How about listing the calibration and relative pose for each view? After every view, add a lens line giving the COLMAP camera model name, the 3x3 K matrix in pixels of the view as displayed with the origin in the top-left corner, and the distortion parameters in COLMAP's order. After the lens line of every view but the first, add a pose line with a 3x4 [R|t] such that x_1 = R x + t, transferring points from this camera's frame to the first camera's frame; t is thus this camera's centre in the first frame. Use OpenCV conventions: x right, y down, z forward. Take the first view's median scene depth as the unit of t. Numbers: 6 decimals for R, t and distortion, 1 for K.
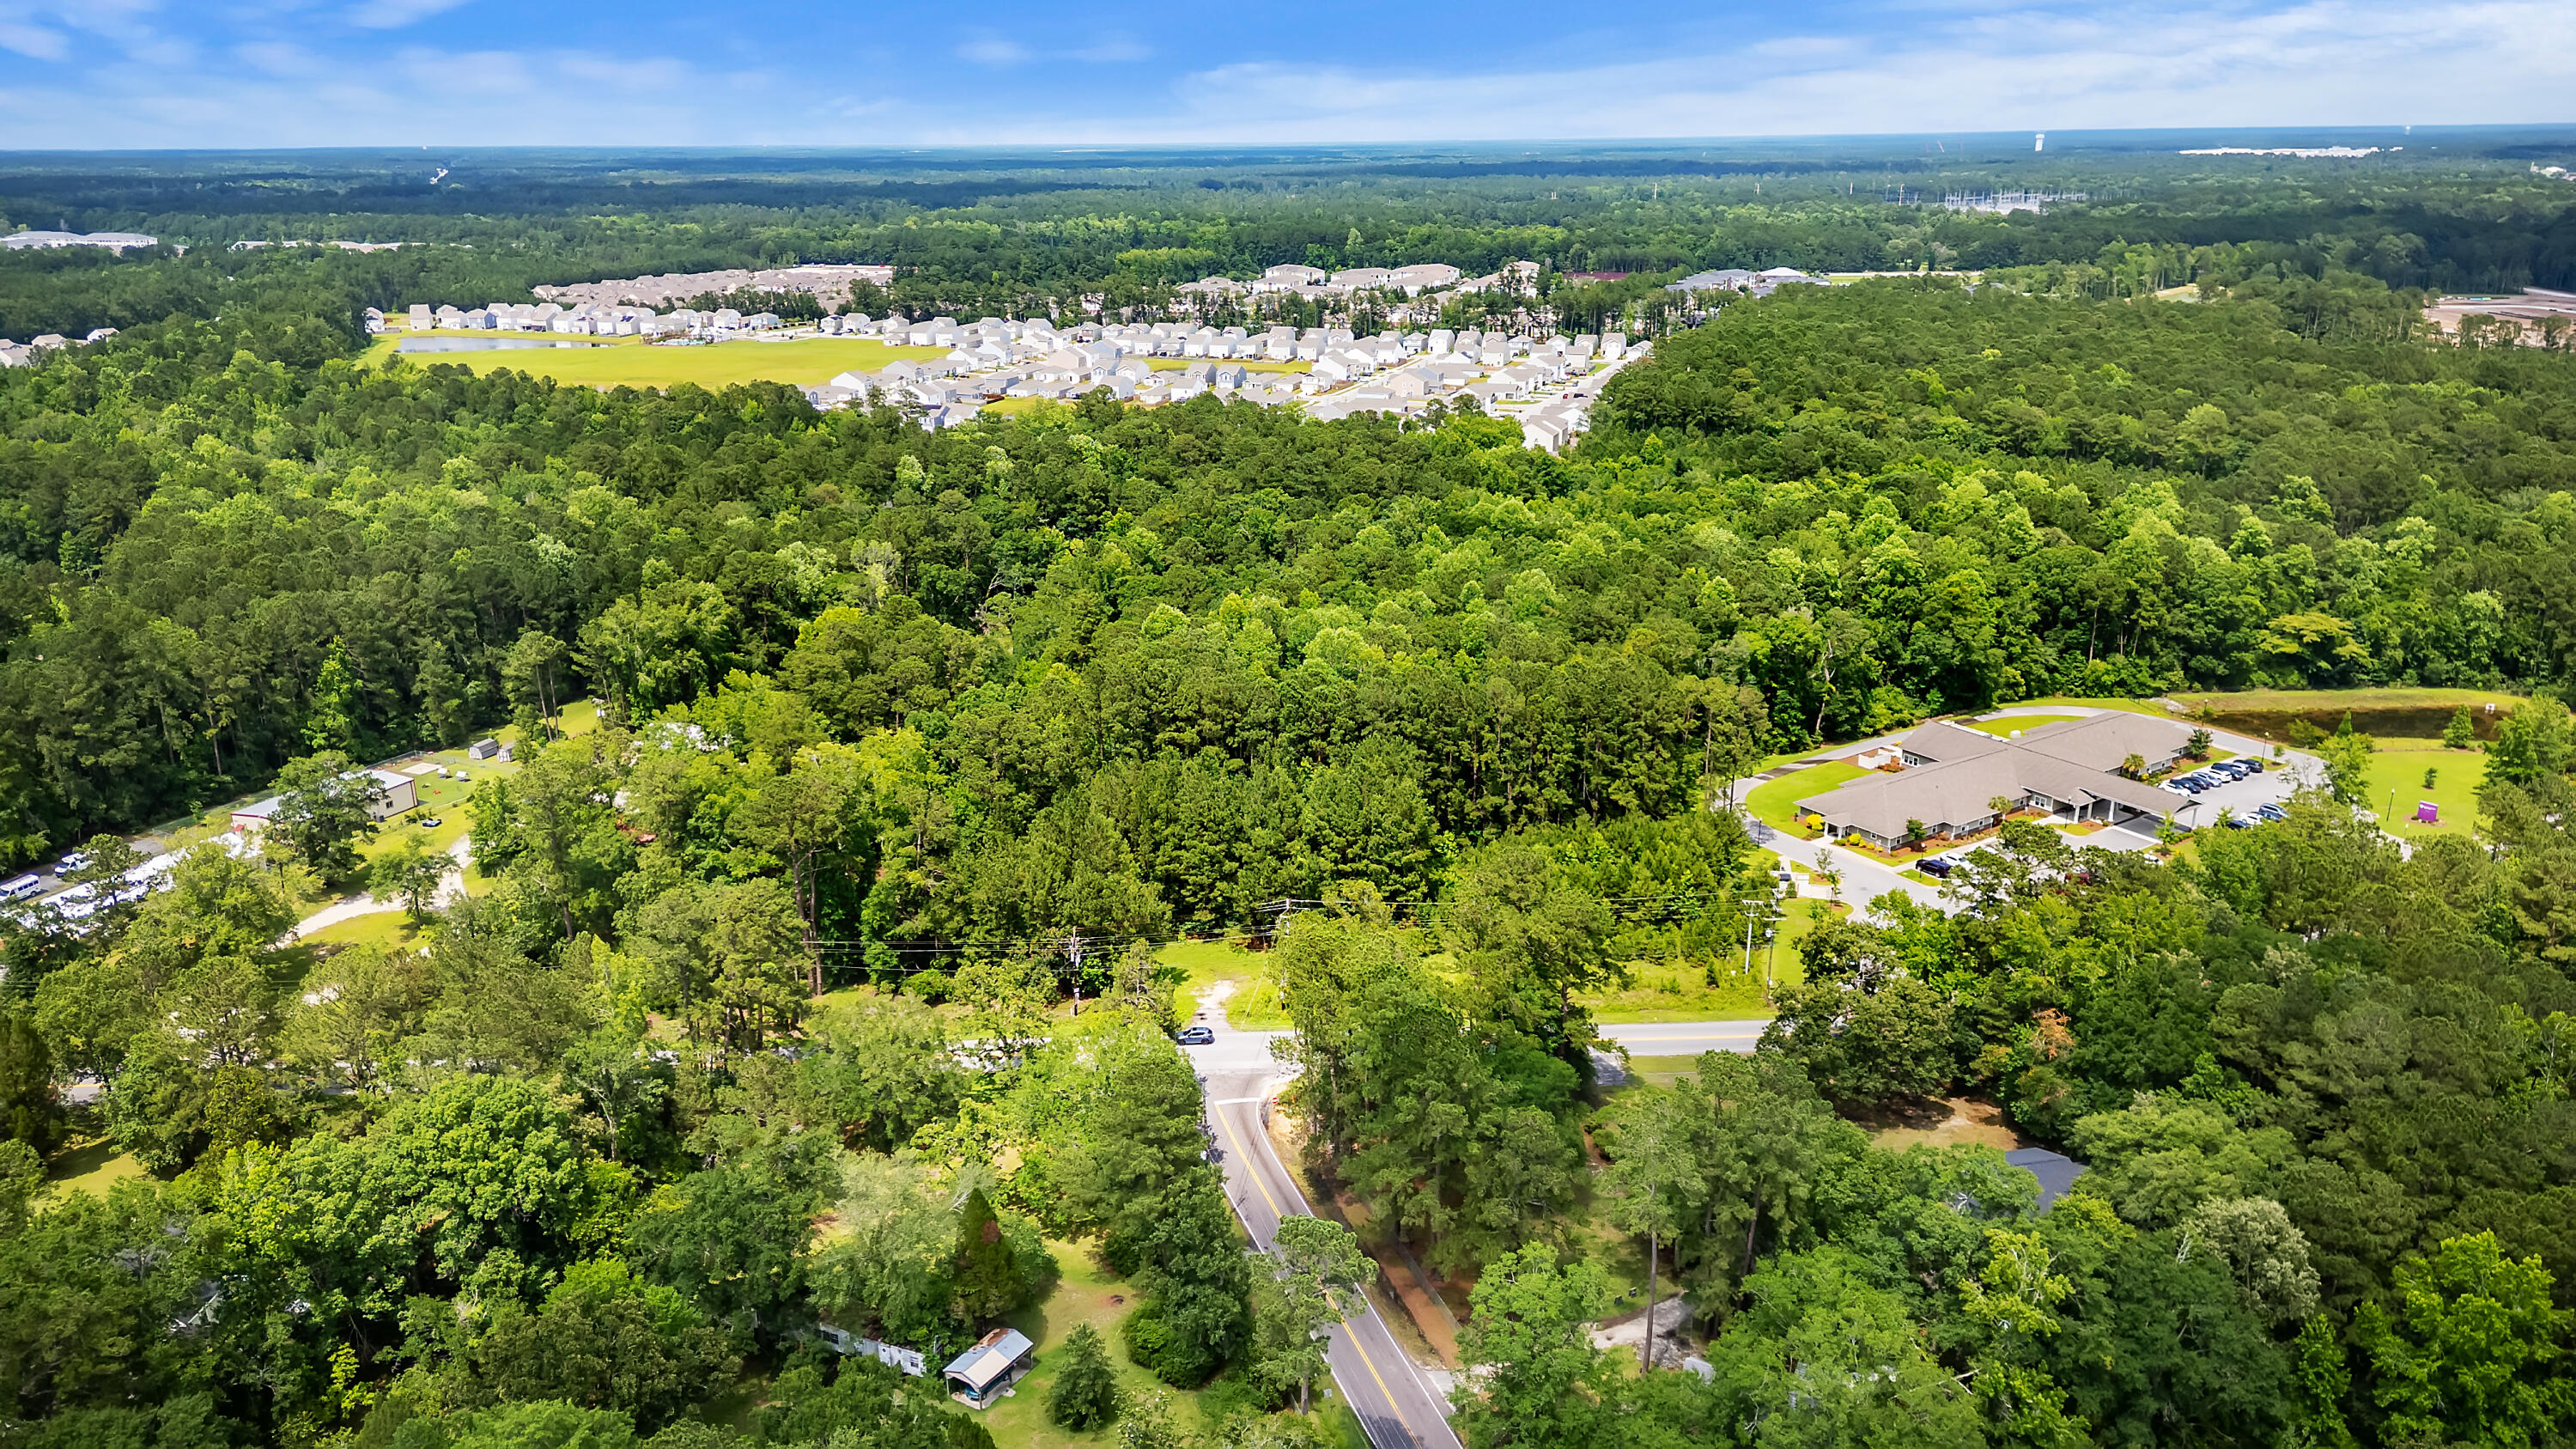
lens RADIAL K [[1805.8, 0, 1301.9], [0, 1805.8, 732.2], [0, 0, 1]] dist [0.059483, -0.059919]
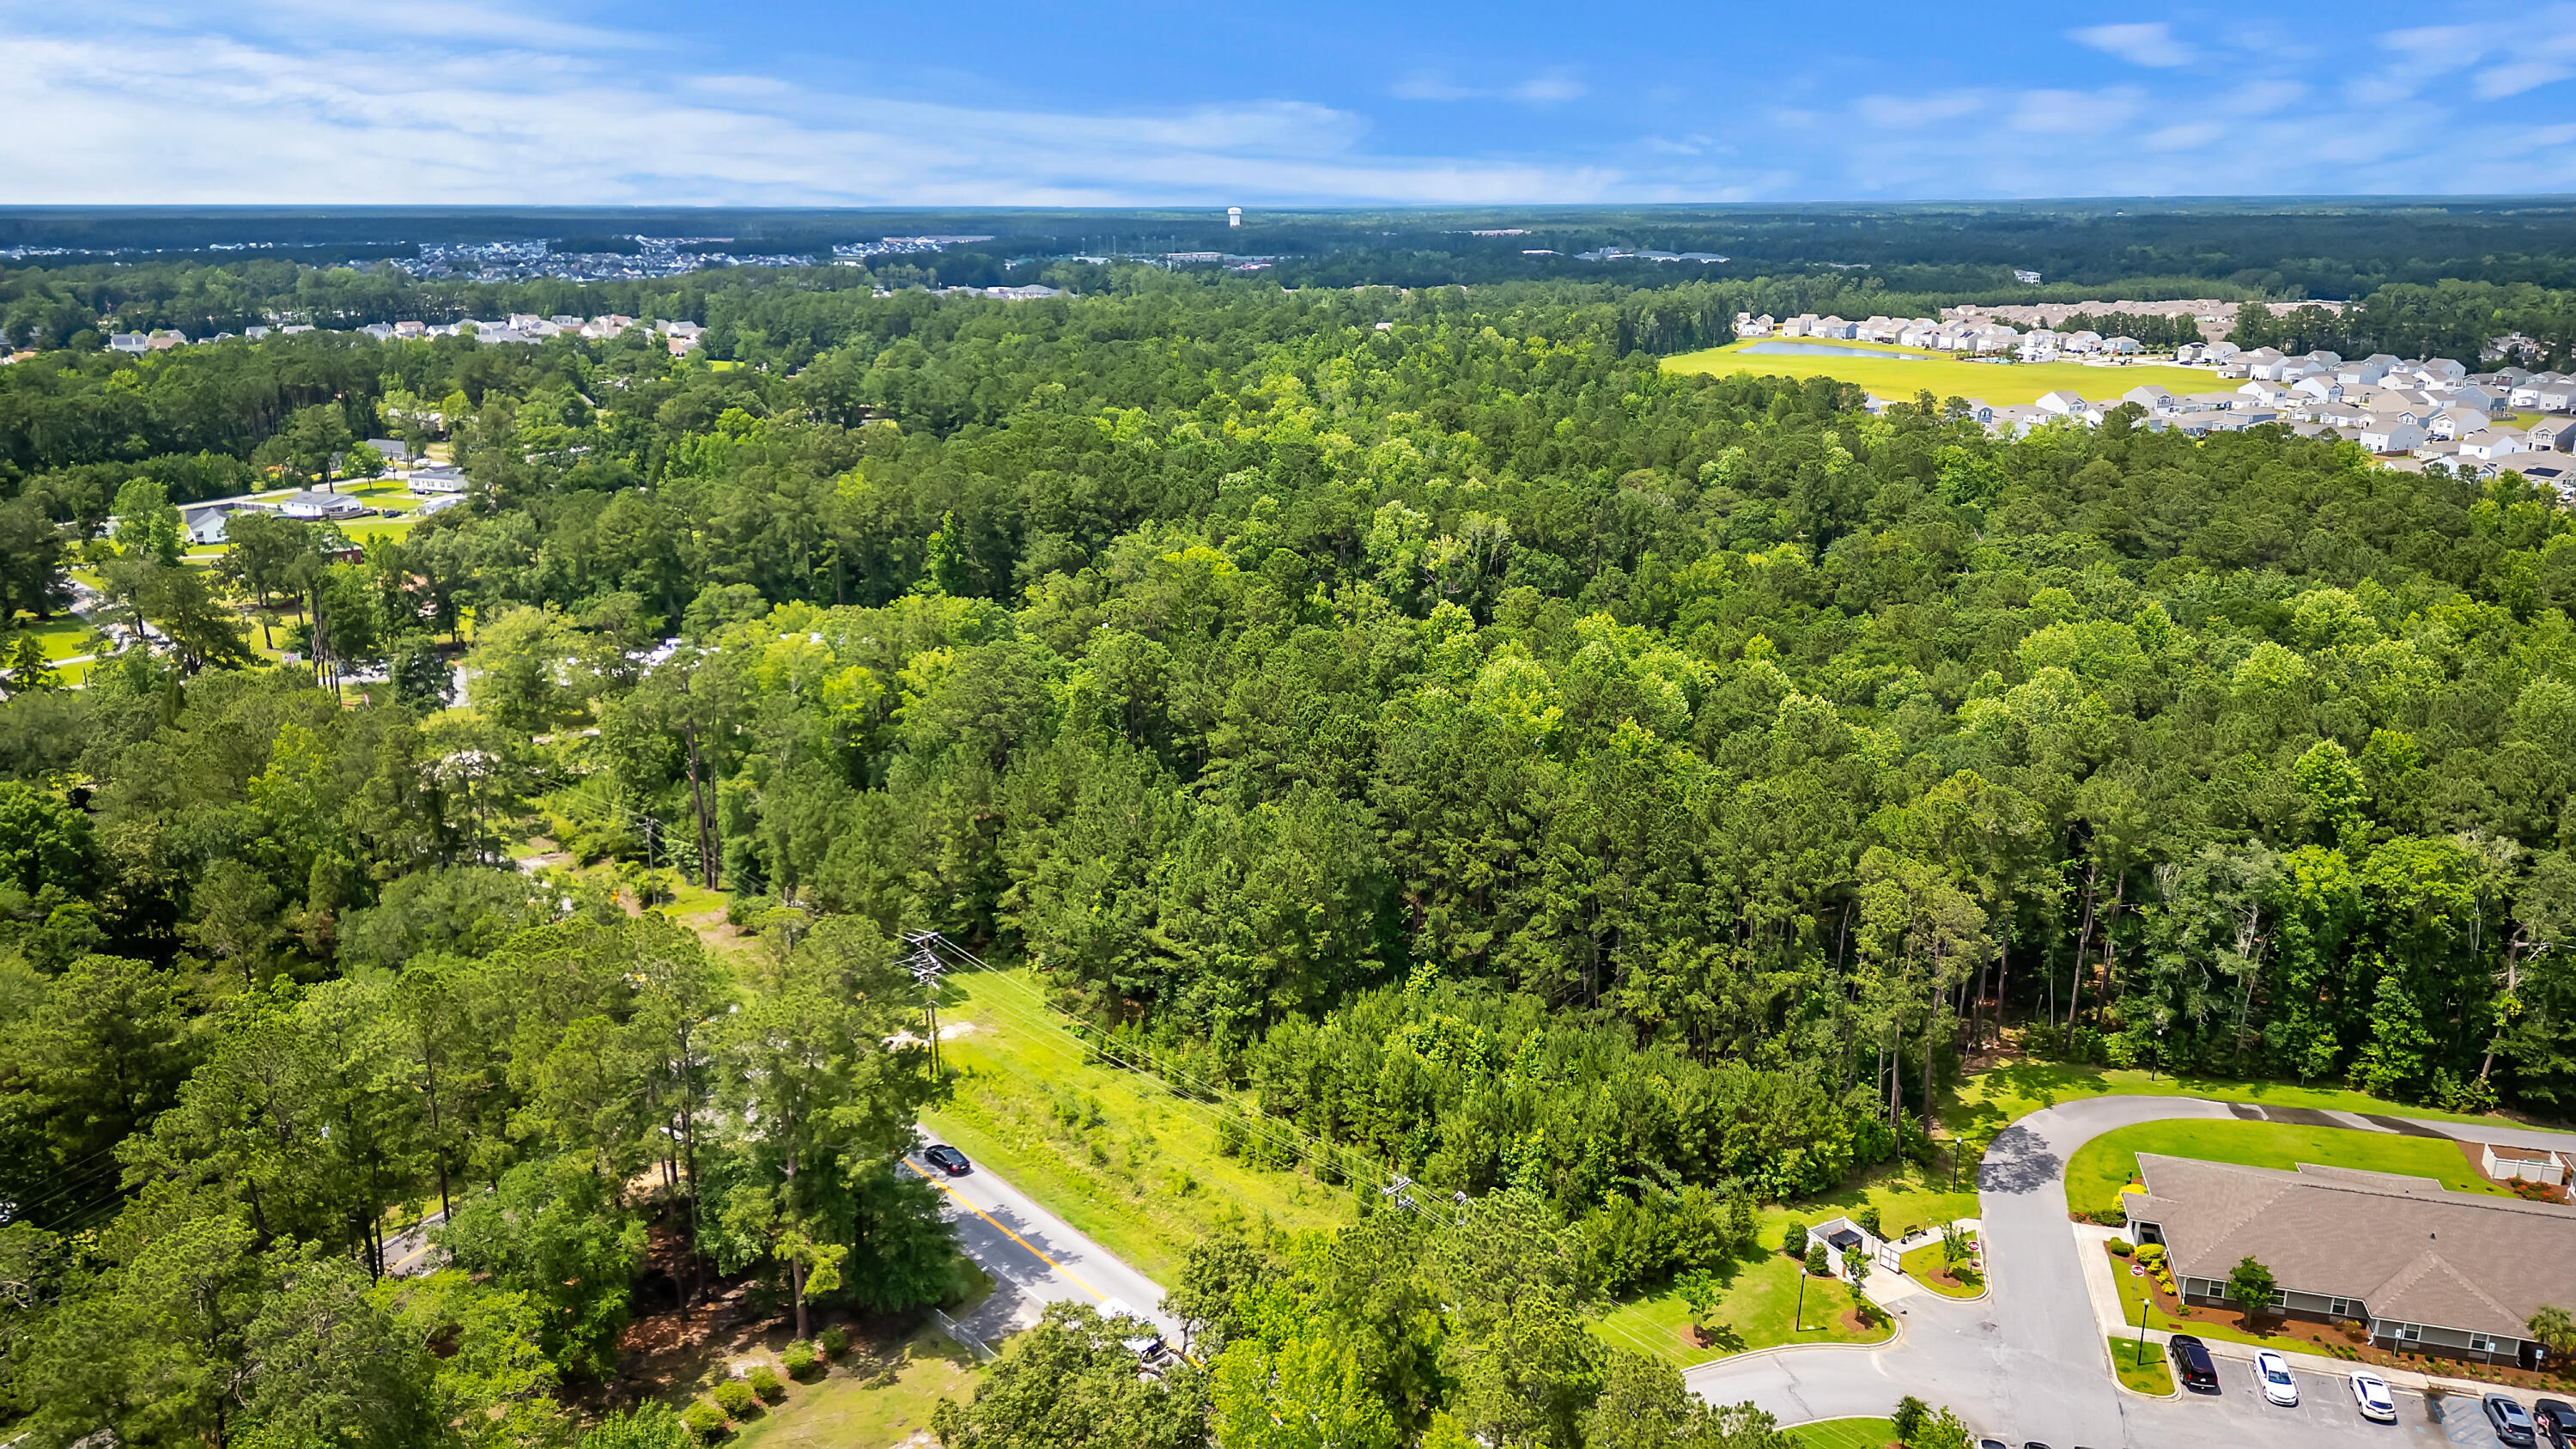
lens RADIAL K [[1805.8, 0, 1286.4], [0, 1805.8, 713.3], [0, 0, 1]] dist [0.059483, -0.059919]
pose [[0.645976, 0.211964, -0.733339, 0.443696], [-0.237617, 0.968782, 0.070706, -0.060241], [0.725433, 0.128580, 0.676176, 0.413142]]
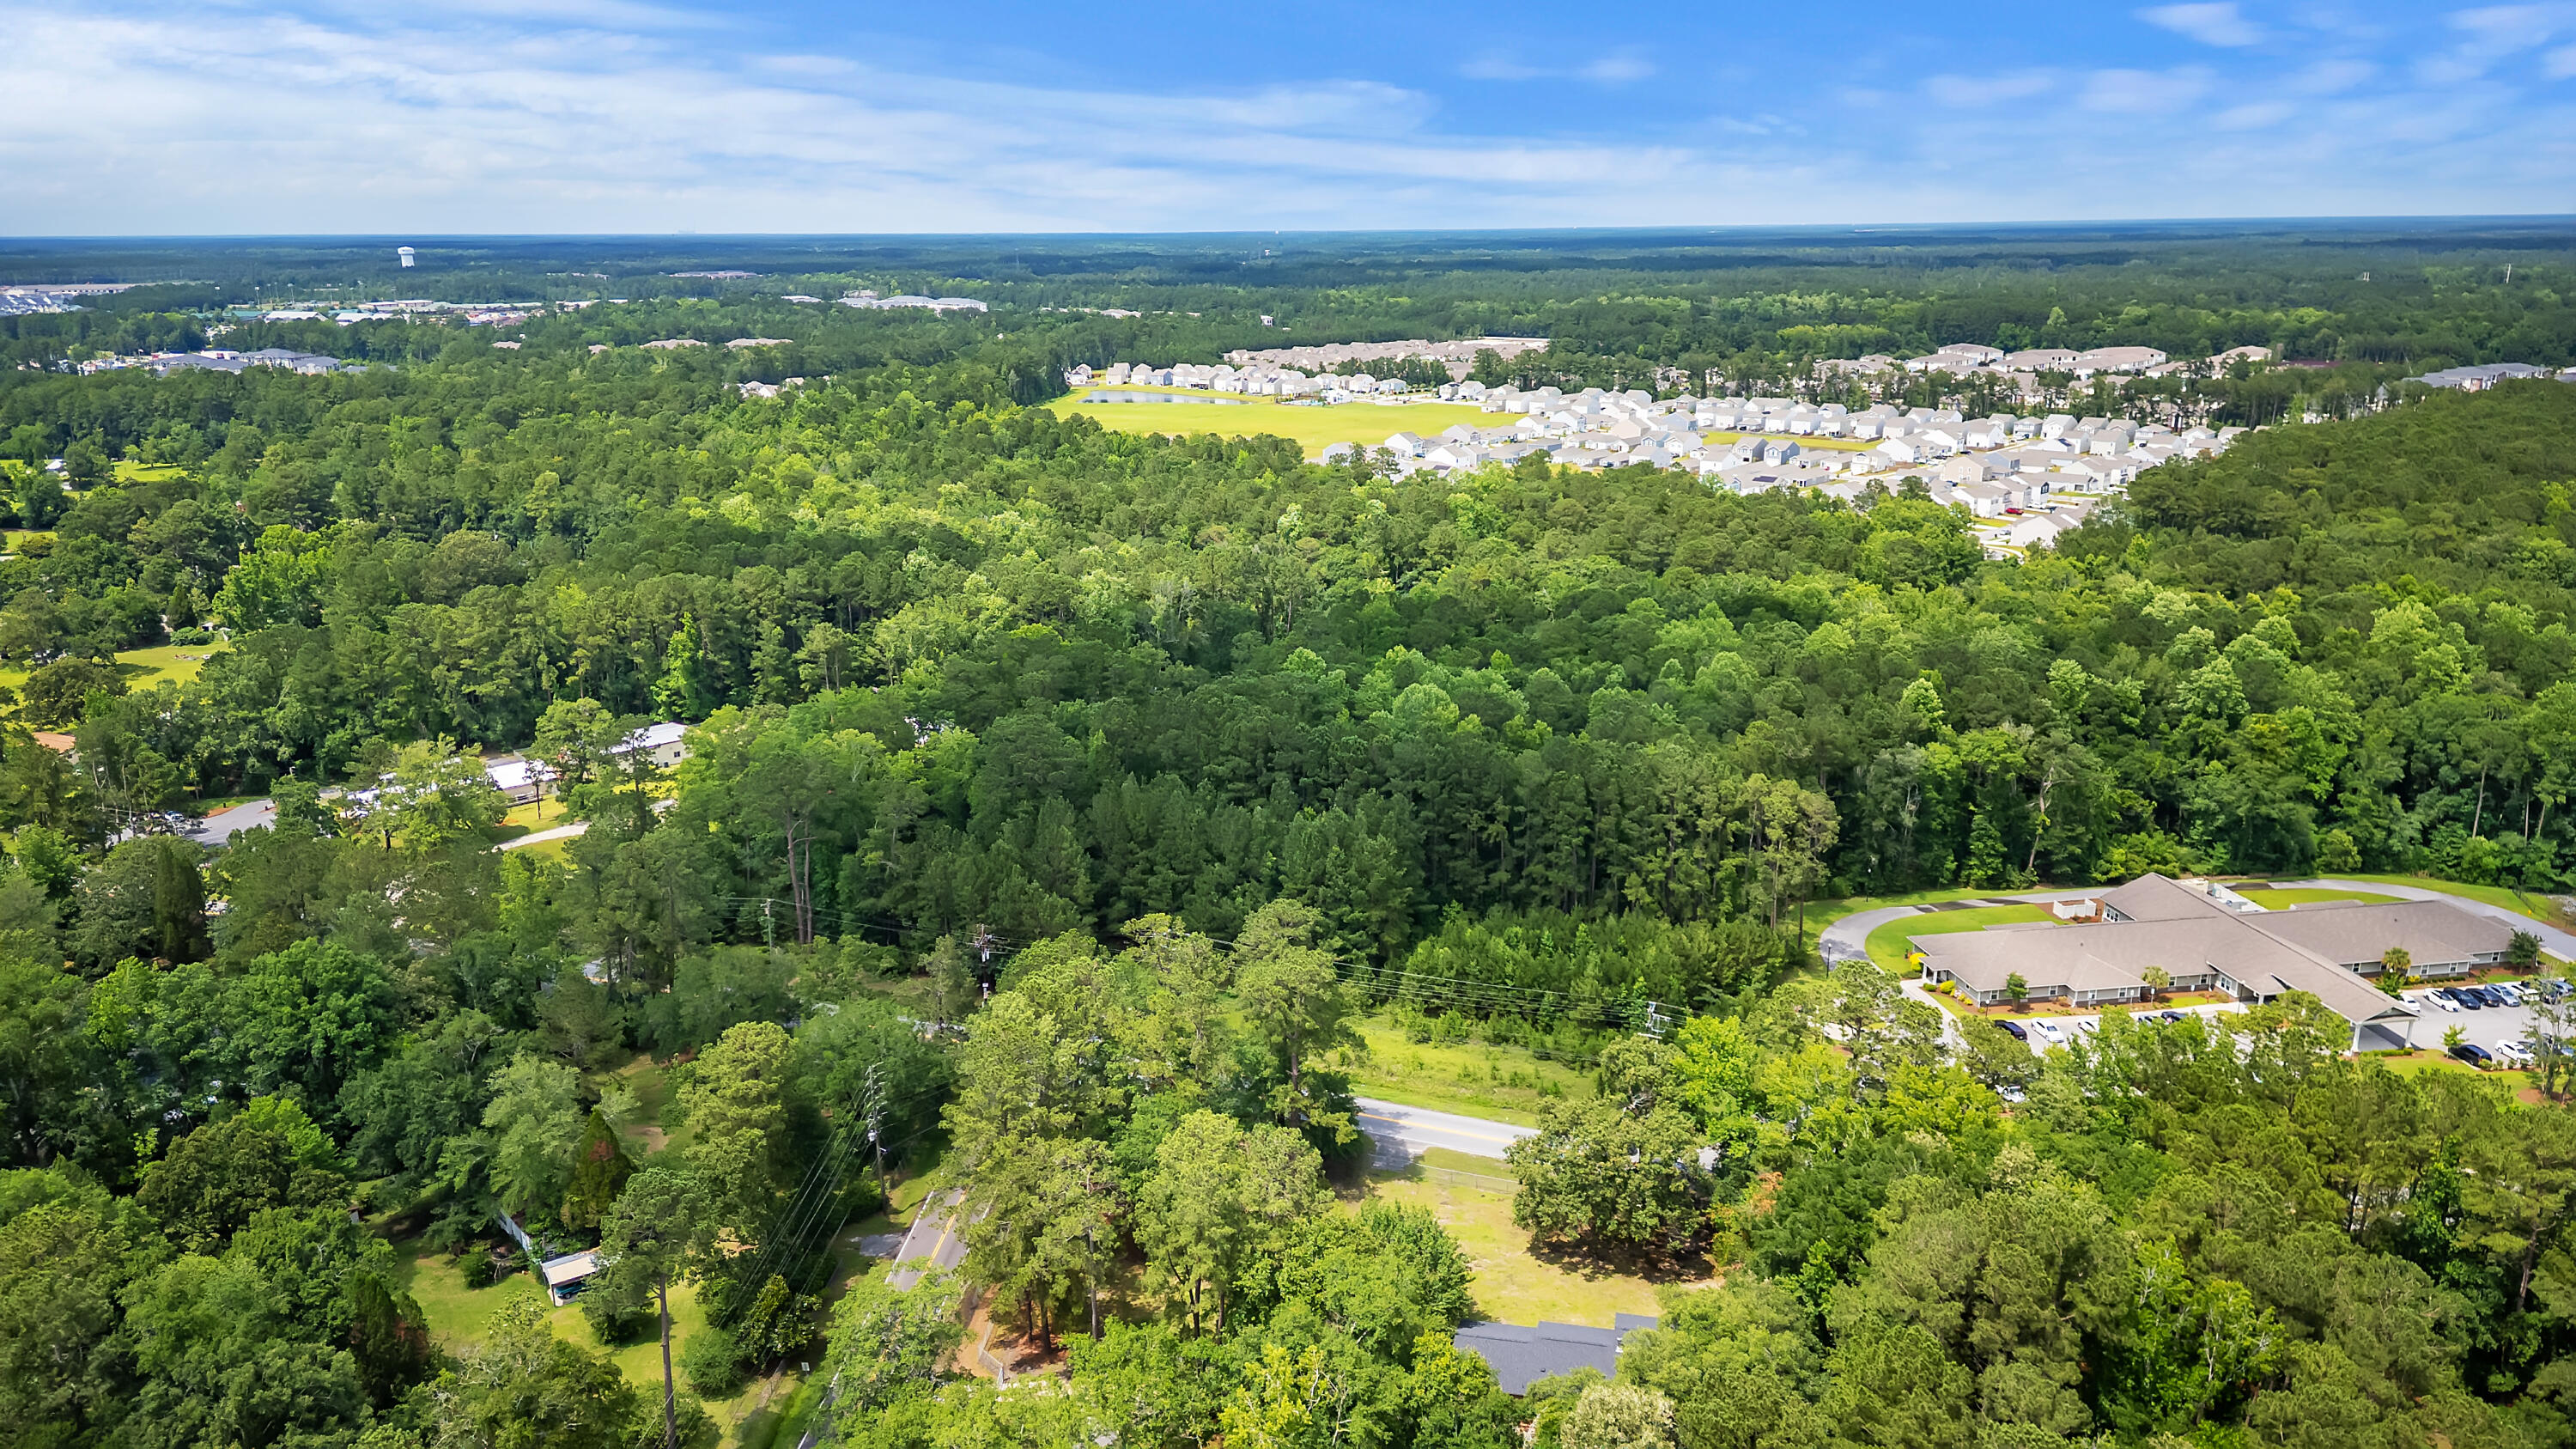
lens RADIAL K [[1805.8, 0, 1292.0], [0, 1805.8, 734.1], [0, 0, 1]] dist [0.059483, -0.059919]
pose [[0.910126, 0.111819, -0.398958, 0.317967], [-0.127683, 0.991726, -0.013319, -0.008239], [0.394168, 0.063063, 0.916872, 0.064845]]
